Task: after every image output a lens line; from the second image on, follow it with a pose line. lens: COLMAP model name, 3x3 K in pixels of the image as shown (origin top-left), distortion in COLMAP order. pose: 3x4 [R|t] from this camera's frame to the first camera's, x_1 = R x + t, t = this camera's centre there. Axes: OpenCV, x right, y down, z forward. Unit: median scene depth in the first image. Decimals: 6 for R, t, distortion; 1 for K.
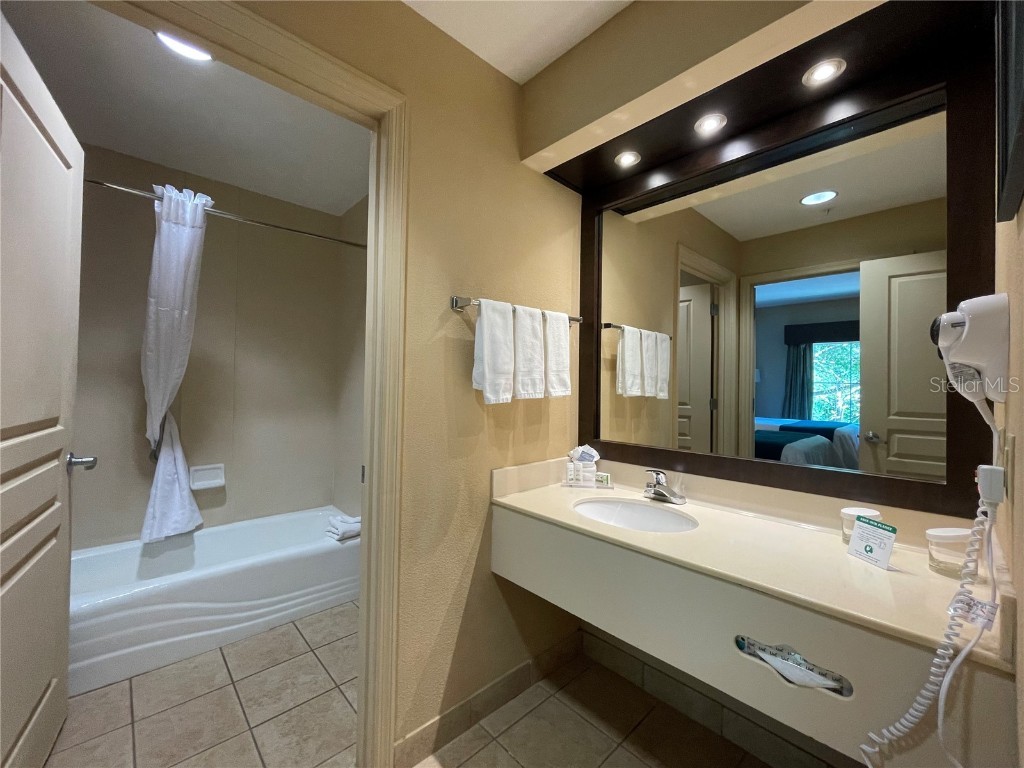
lens RADIAL K [[412.8, 0, 512.0], [0, 412.8, 384.0], [0, 0, 1]] dist [0.000971, 0.000199]
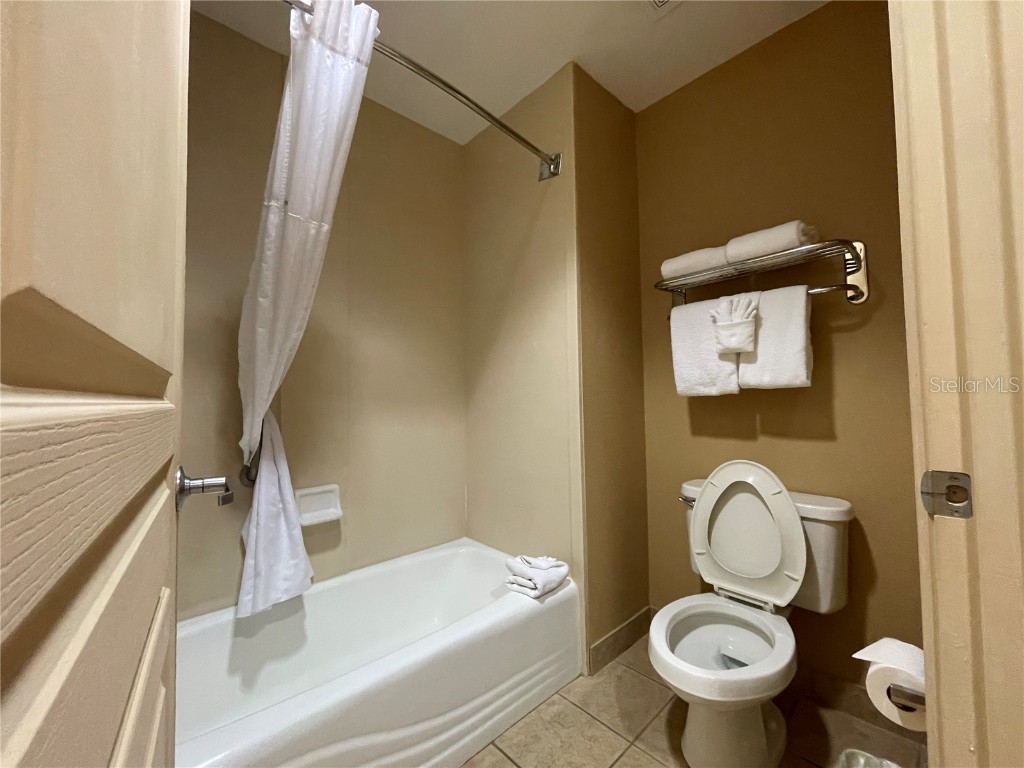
lens RADIAL K [[407.9, 0, 512.0], [0, 407.9, 384.0], [0, 0, 1]] dist [-0.006866, 0.000101]
pose [[0.999342, -0.035666, 0.006589, -0.459386], [0.035863, 0.998819, -0.032764, 0.067703], [-0.005413, 0.032979, 0.999441, 0.364350]]
